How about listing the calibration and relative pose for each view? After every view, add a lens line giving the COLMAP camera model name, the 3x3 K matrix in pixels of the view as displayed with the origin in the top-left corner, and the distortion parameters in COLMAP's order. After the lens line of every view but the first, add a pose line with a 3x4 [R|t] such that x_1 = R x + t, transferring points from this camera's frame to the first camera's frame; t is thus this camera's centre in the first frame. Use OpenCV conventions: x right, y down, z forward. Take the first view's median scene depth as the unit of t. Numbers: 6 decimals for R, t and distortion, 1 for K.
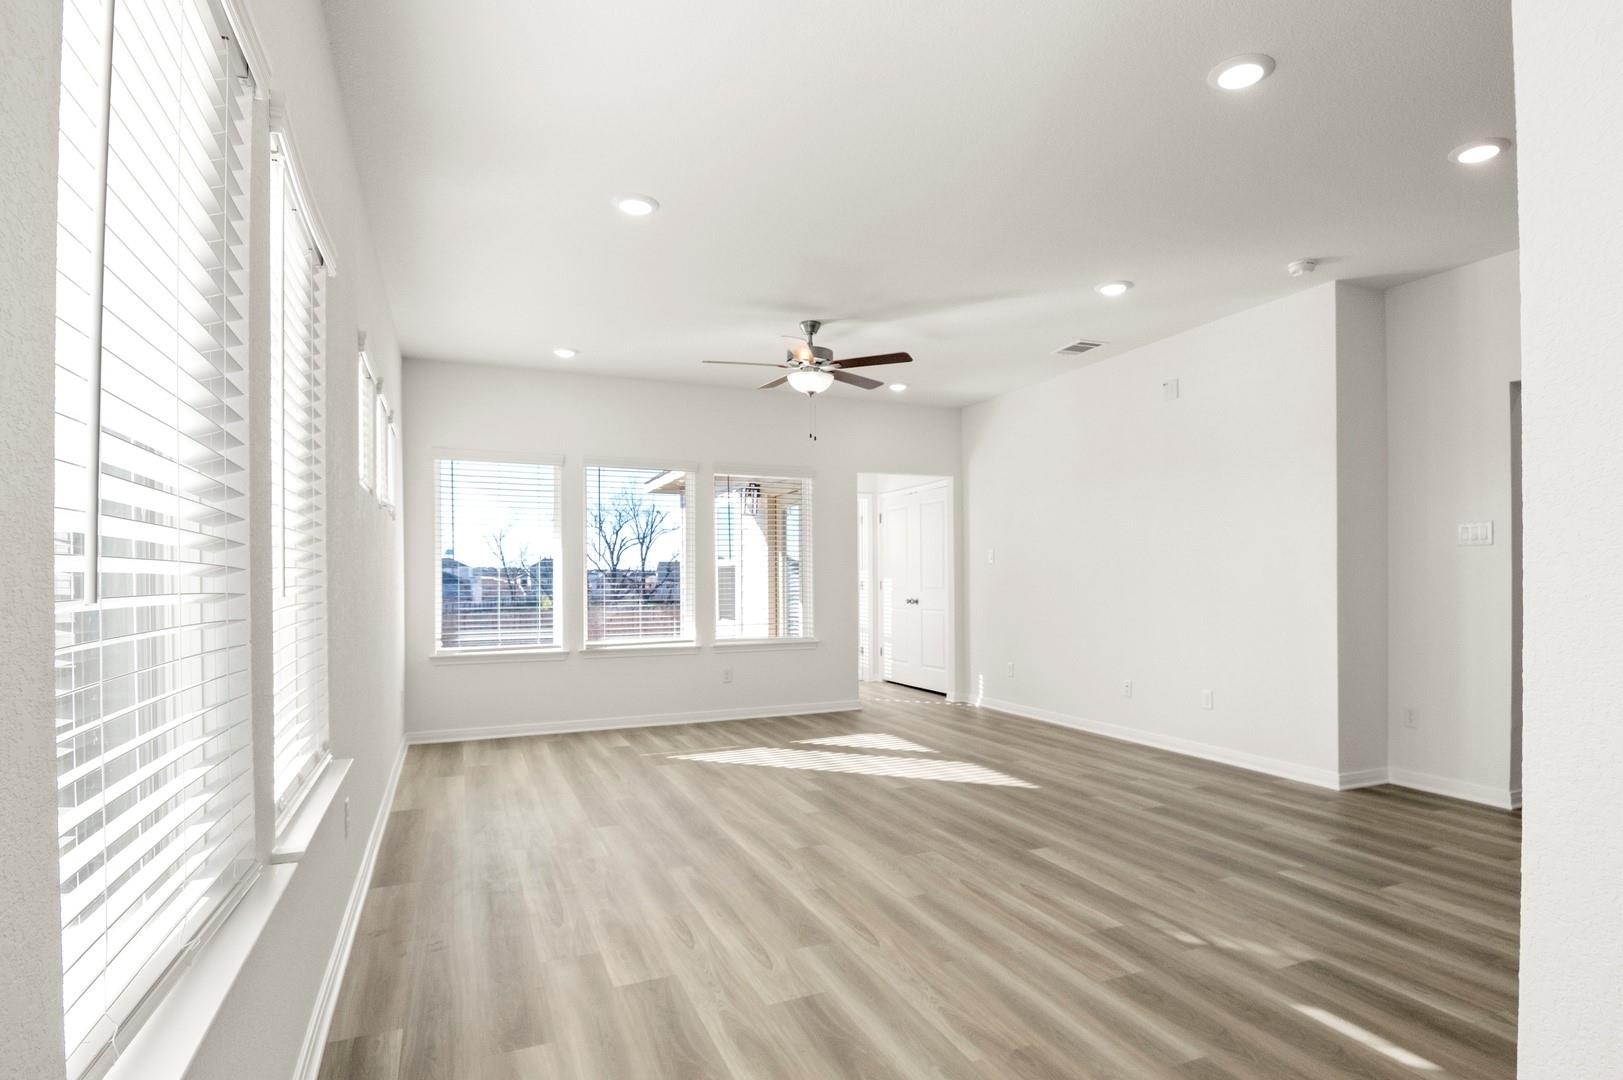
lens RADIAL K [[866.1, 0, 831.9], [0, 866.1, 571.7], [0, 0, 1]] dist [-0.000883, -0.000030]
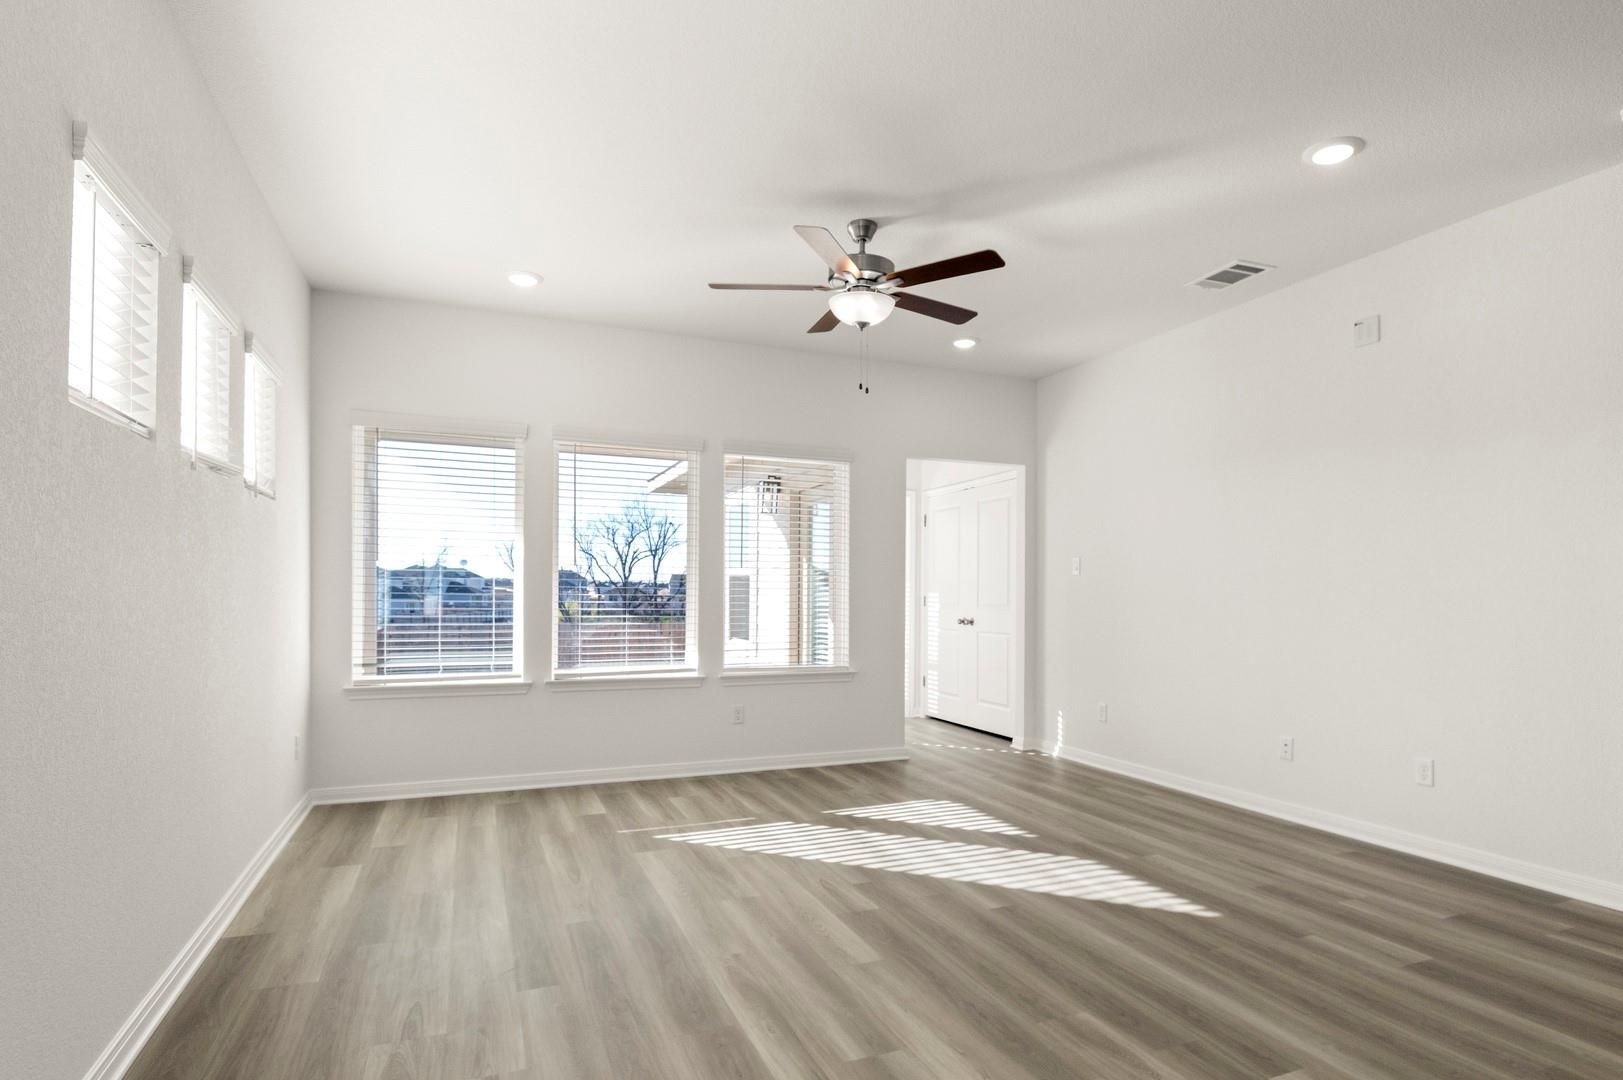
lens RADIAL K [[866.5, 0, 819.7], [0, 866.5, 597.9], [0, 0, 1]] dist [-0.003385, -0.000981]
pose [[0.999504, 0.013388, -0.028515, -0.028716], [-0.013022, 0.999831, 0.012992, 0.004217], [0.028684, -0.012614, 0.999509, 0.241211]]
